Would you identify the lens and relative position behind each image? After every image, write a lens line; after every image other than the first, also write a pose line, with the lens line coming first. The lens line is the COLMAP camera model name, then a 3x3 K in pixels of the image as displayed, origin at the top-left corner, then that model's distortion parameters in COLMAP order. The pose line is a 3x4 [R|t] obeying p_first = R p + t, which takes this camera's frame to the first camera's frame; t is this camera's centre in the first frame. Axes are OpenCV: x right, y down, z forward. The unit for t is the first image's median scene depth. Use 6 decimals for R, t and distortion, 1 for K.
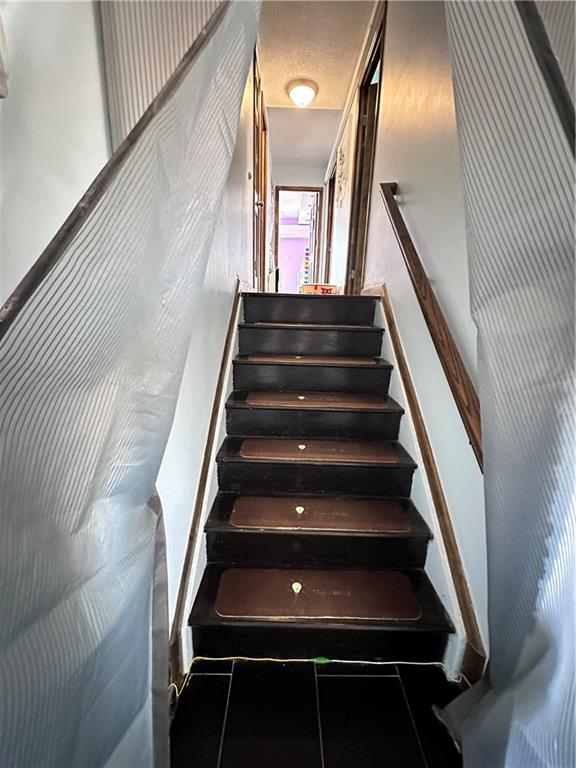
lens RADIAL K [[306.3, 0, 288.0], [0, 306.3, 384.0], [0, 0, 1]] dist [0.001428, 0.000311]
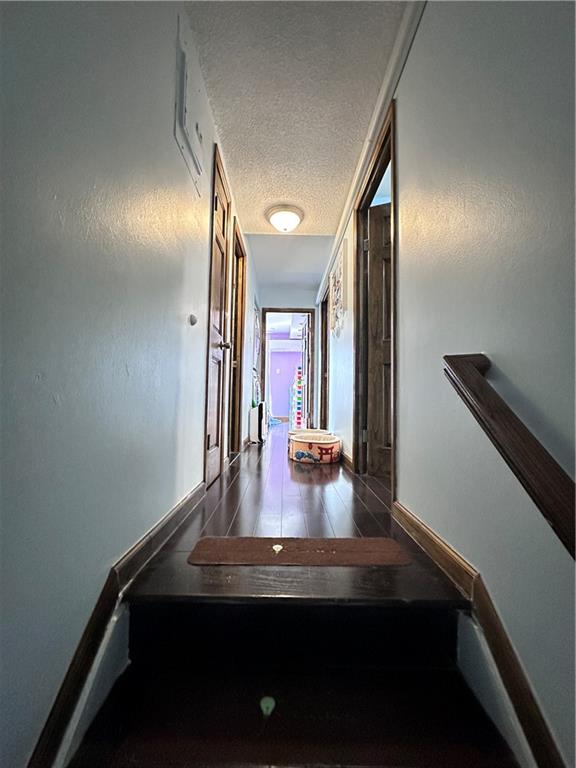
lens RADIAL K [[306.3, 0, 288.0], [0, 306.3, 384.0], [0, 0, 1]] dist [0.001428, 0.000311]
pose [[0.999876, -0.012316, 0.009860, 0.032462], [0.014661, 0.956213, -0.292303, -0.223090], [-0.005828, 0.292411, 0.956275, 0.269818]]
